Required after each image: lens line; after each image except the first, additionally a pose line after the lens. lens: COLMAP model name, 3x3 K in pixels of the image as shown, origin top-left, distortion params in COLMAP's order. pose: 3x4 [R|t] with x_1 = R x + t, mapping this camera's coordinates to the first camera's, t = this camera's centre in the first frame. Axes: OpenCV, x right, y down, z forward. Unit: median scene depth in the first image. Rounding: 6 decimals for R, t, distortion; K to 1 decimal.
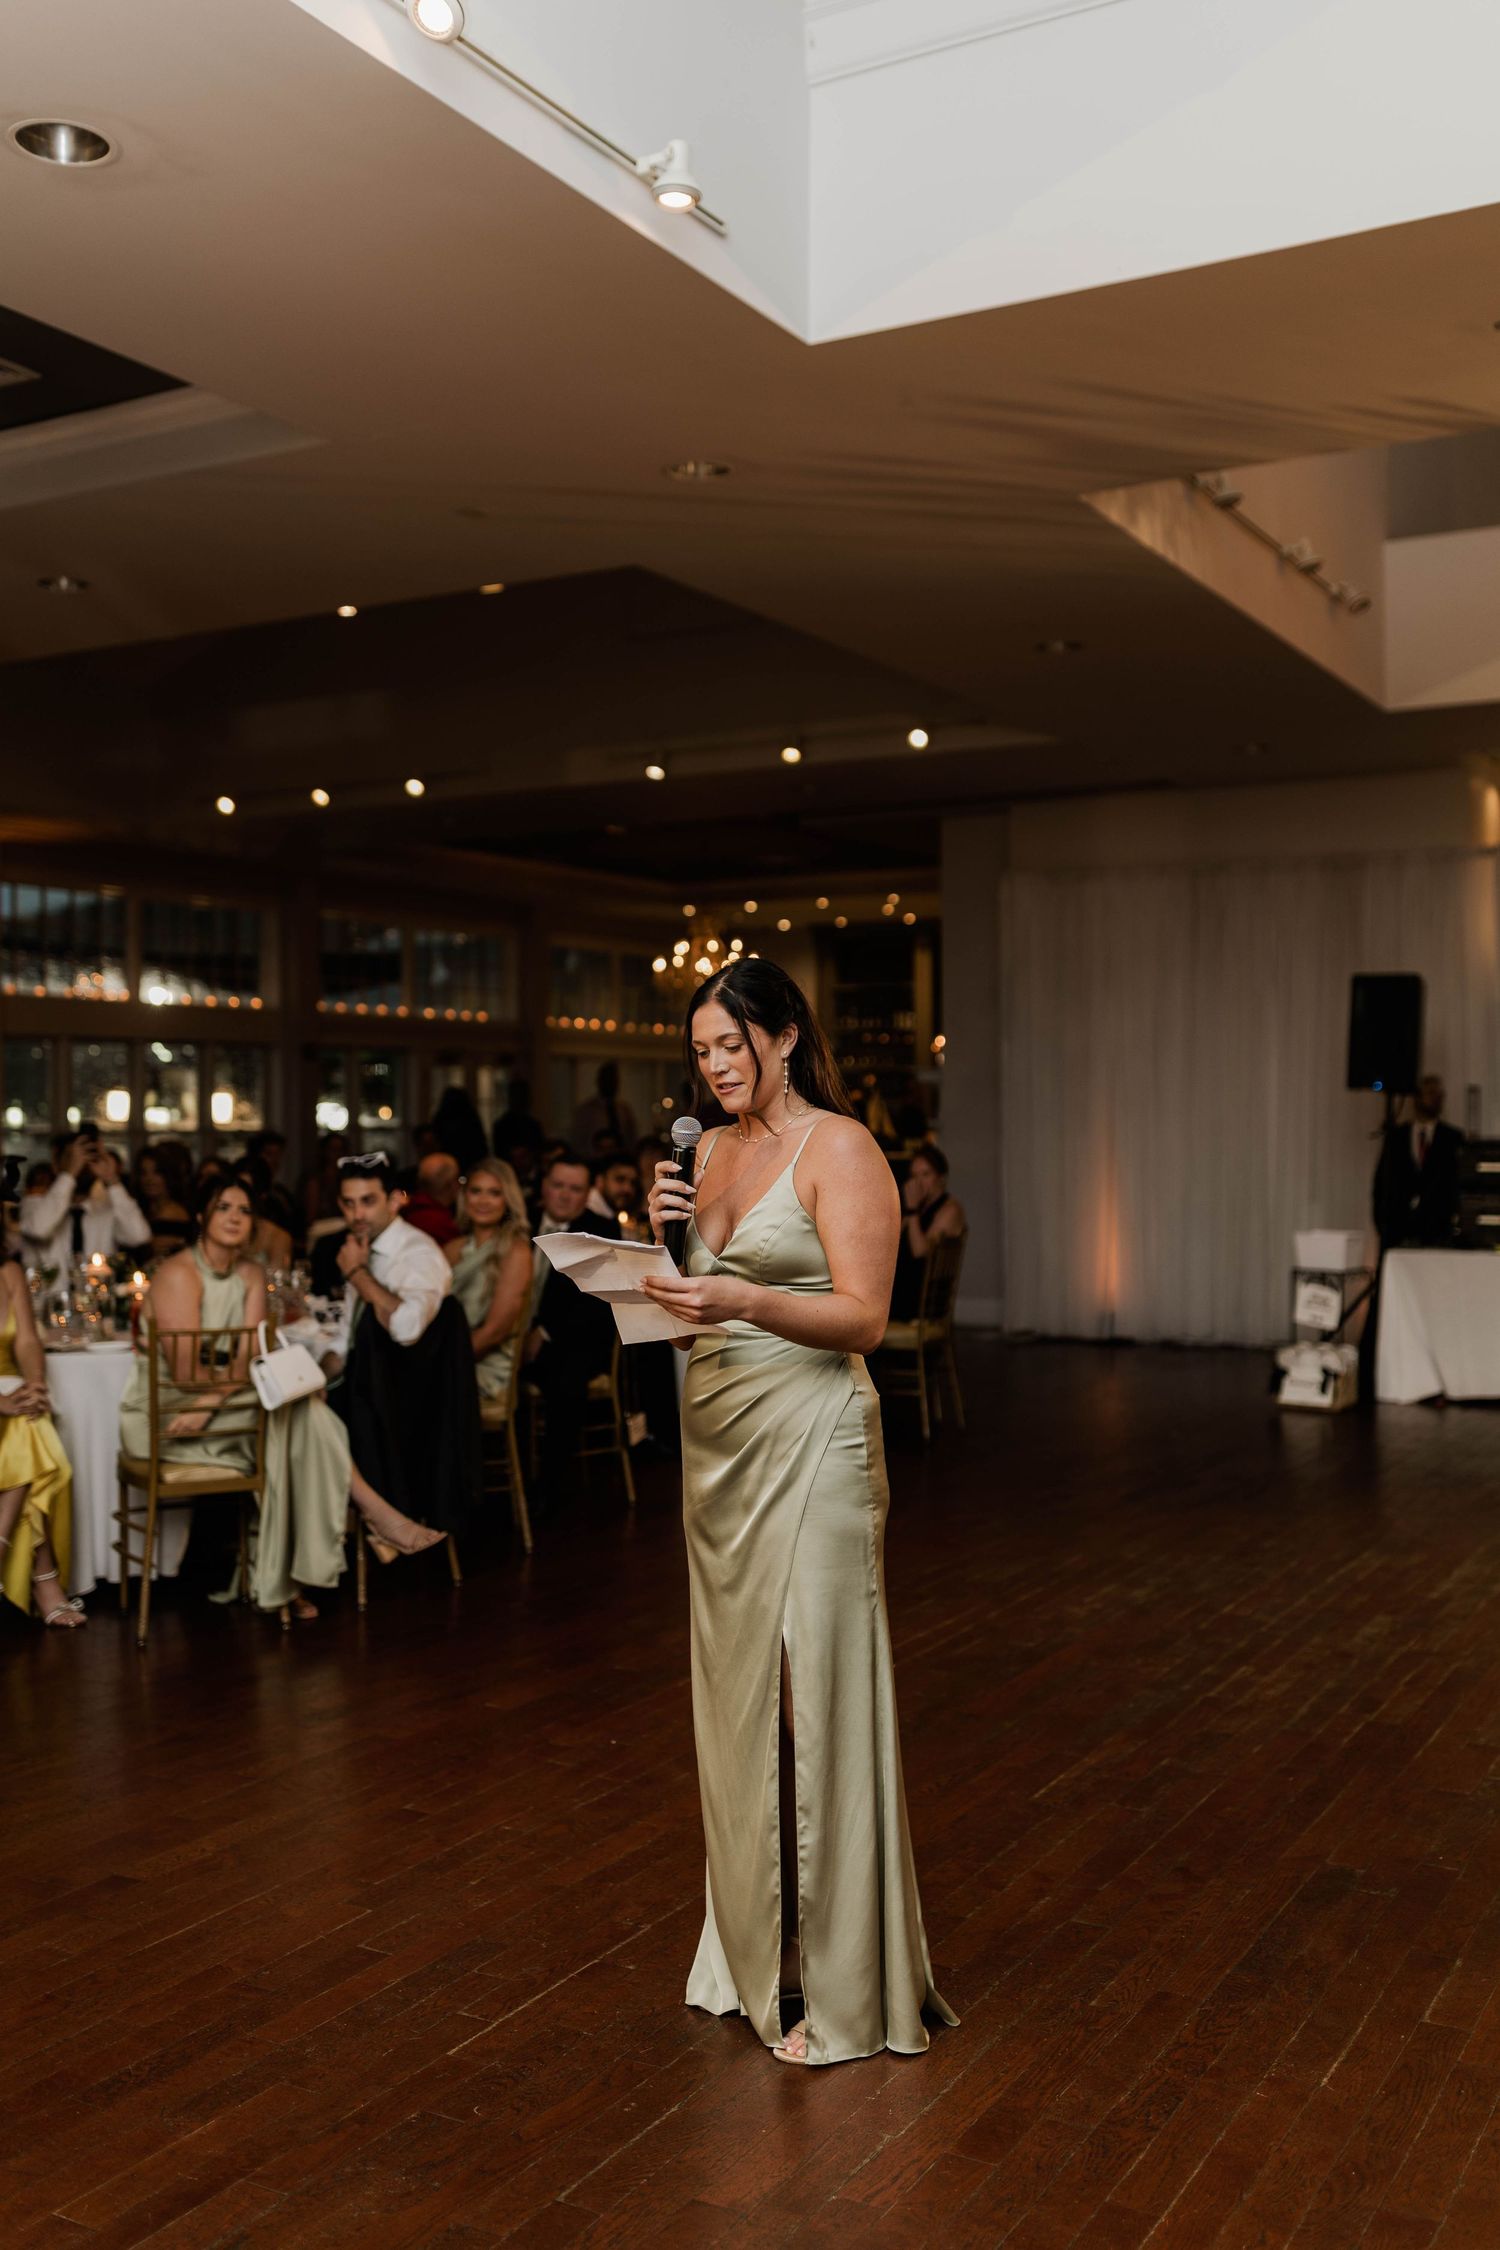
lens RADIAL K [[2095.0, 0, 751.3], [0, 2095.0, 1120.2], [0, 0, 1]] dist [0.002548, 0.000000]
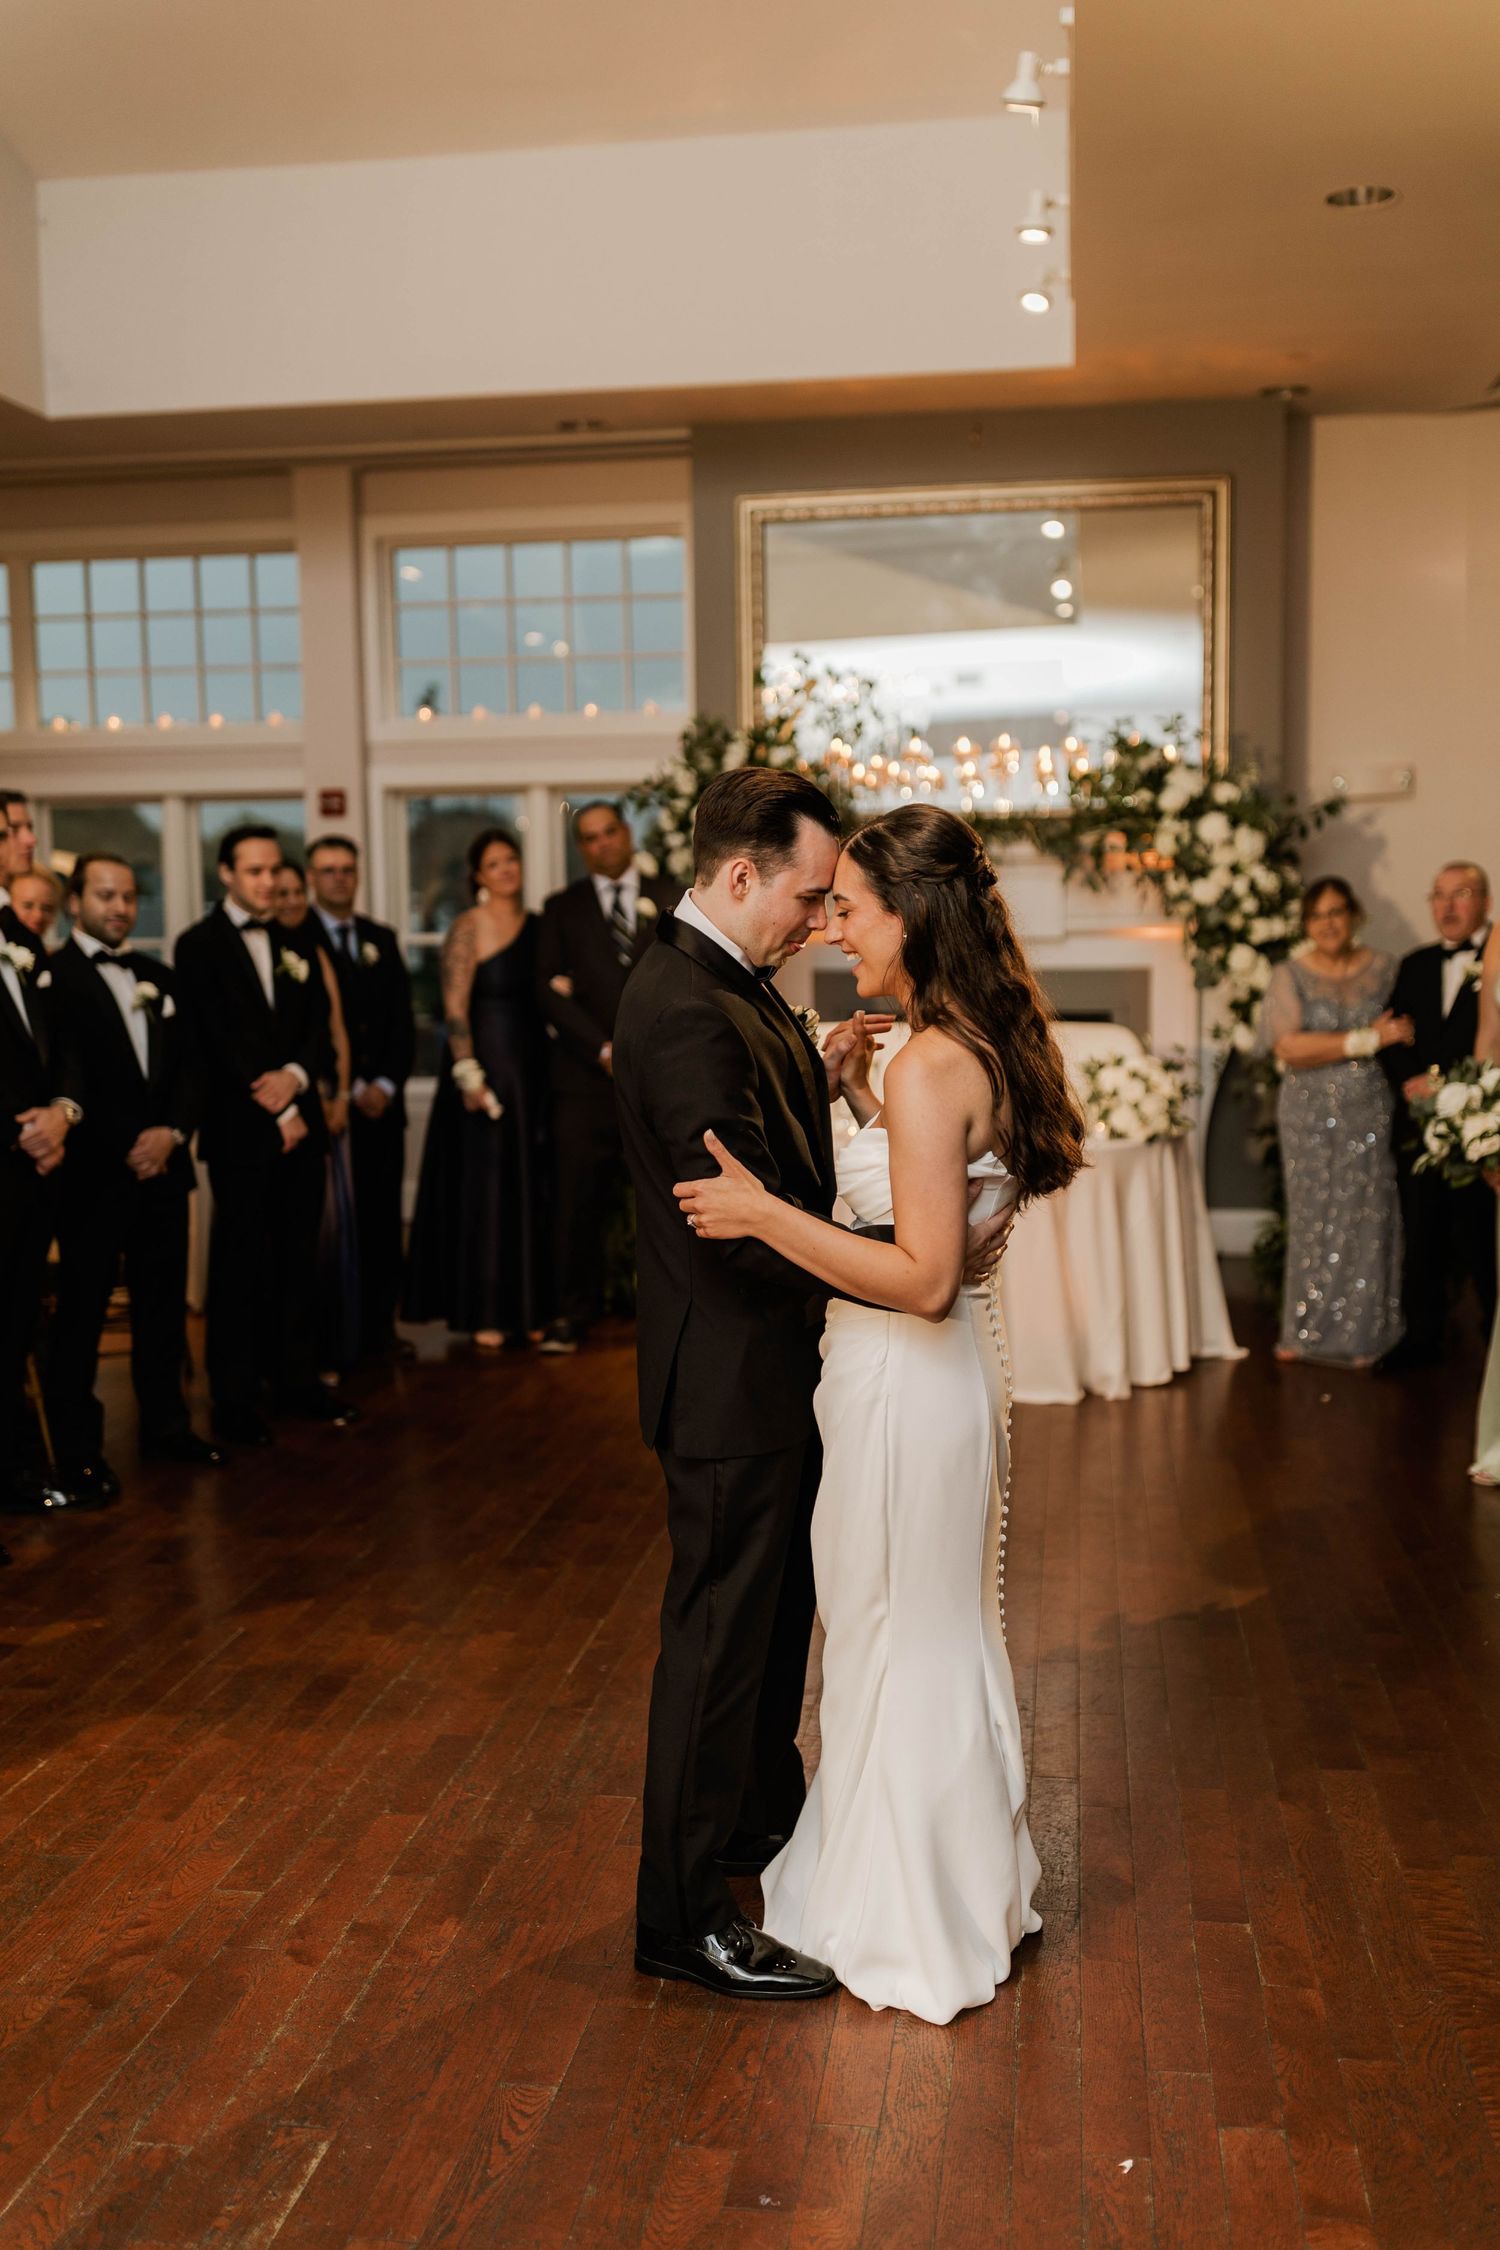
lens RADIAL K [[2095.0, 0, 747.2], [0, 2095.0, 1119.6], [0, 0, 1]] dist [0.002548, 0.000000]
pose [[-0.930540, 0.052741, -0.362372, 0.154417], [0.015182, 0.994280, 0.105725, -0.005784], [0.365875, 0.092880, -0.926018, 1.080492]]
